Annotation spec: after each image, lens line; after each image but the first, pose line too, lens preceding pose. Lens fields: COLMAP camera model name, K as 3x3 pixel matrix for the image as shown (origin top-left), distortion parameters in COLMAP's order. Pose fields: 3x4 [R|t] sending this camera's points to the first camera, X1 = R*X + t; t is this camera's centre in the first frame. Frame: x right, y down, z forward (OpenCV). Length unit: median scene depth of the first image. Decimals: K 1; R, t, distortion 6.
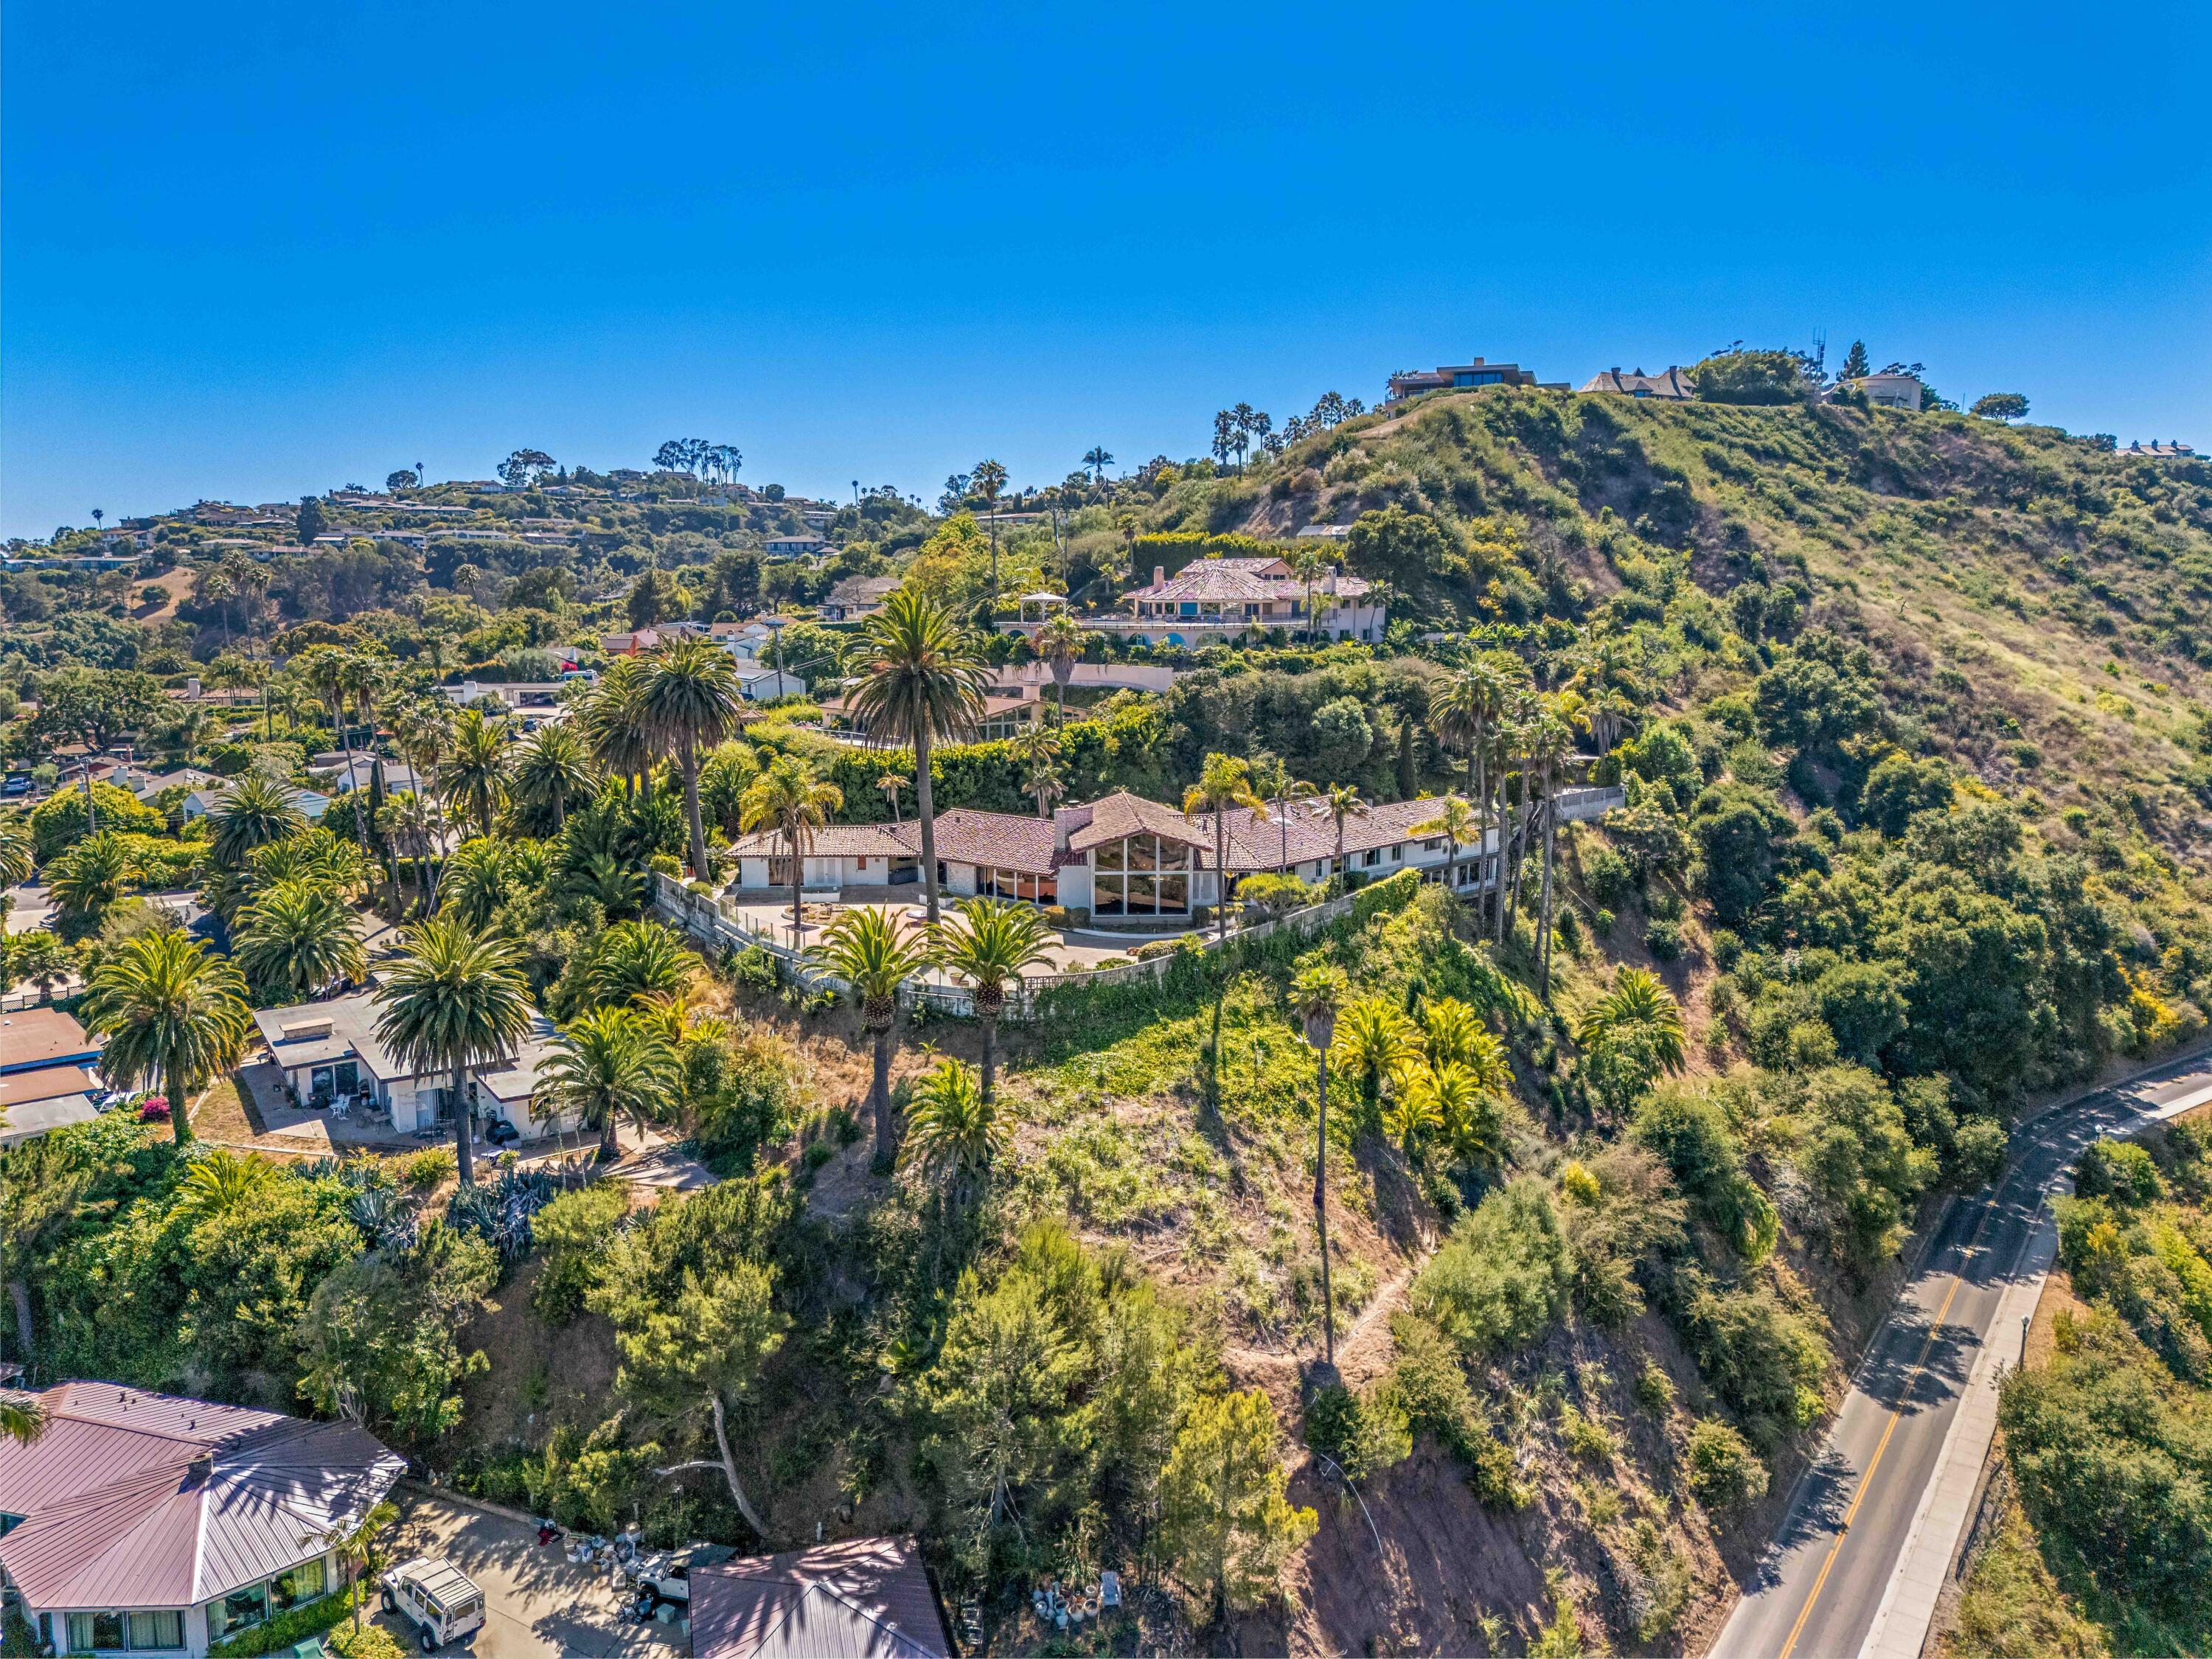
lens RADIAL K [[1582.7, 0, 1113.8], [0, 1582.7, 820.4], [0, 0, 1]] dist [0.072646, -0.066036]
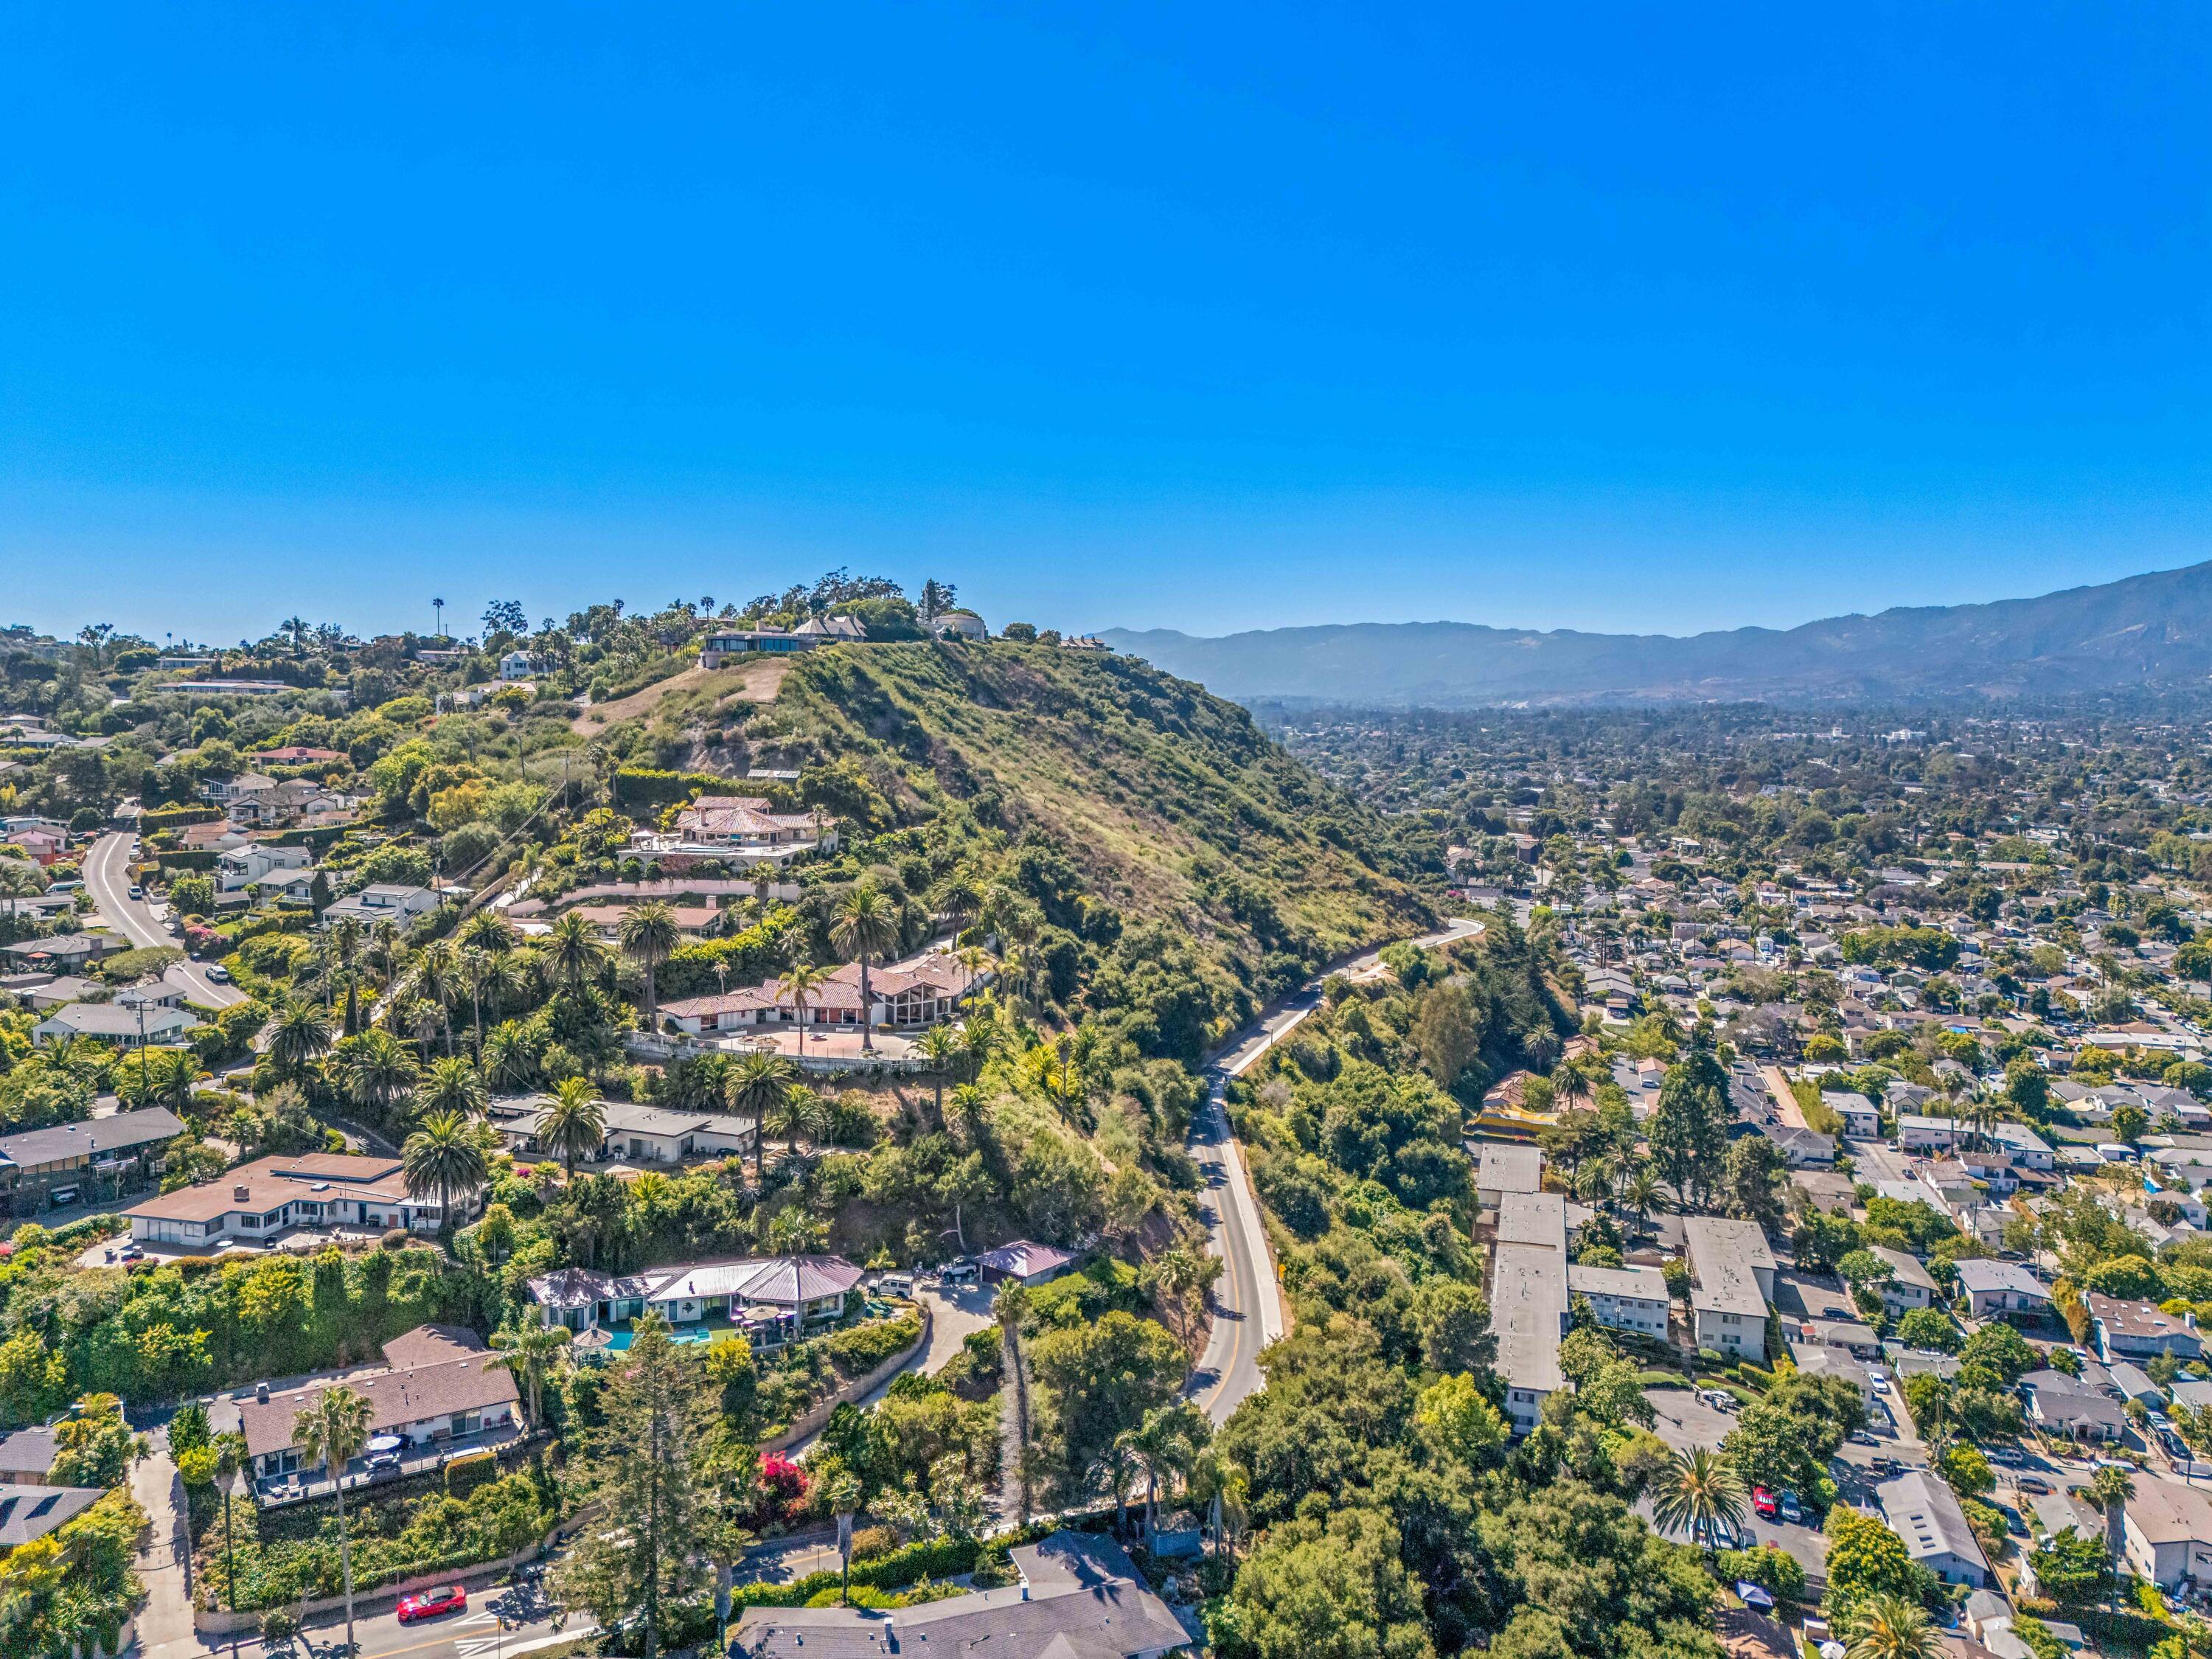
lens RADIAL K [[1582.7, 0, 1113.8], [0, 1582.7, 820.4], [0, 0, 1]] dist [0.072646, -0.066036]
pose [[0.808857, -0.033642, 0.587042, -0.332161], [0.067055, 0.997126, -0.035248, -0.039473], [-0.584169, 0.067875, 0.808789, -0.294277]]
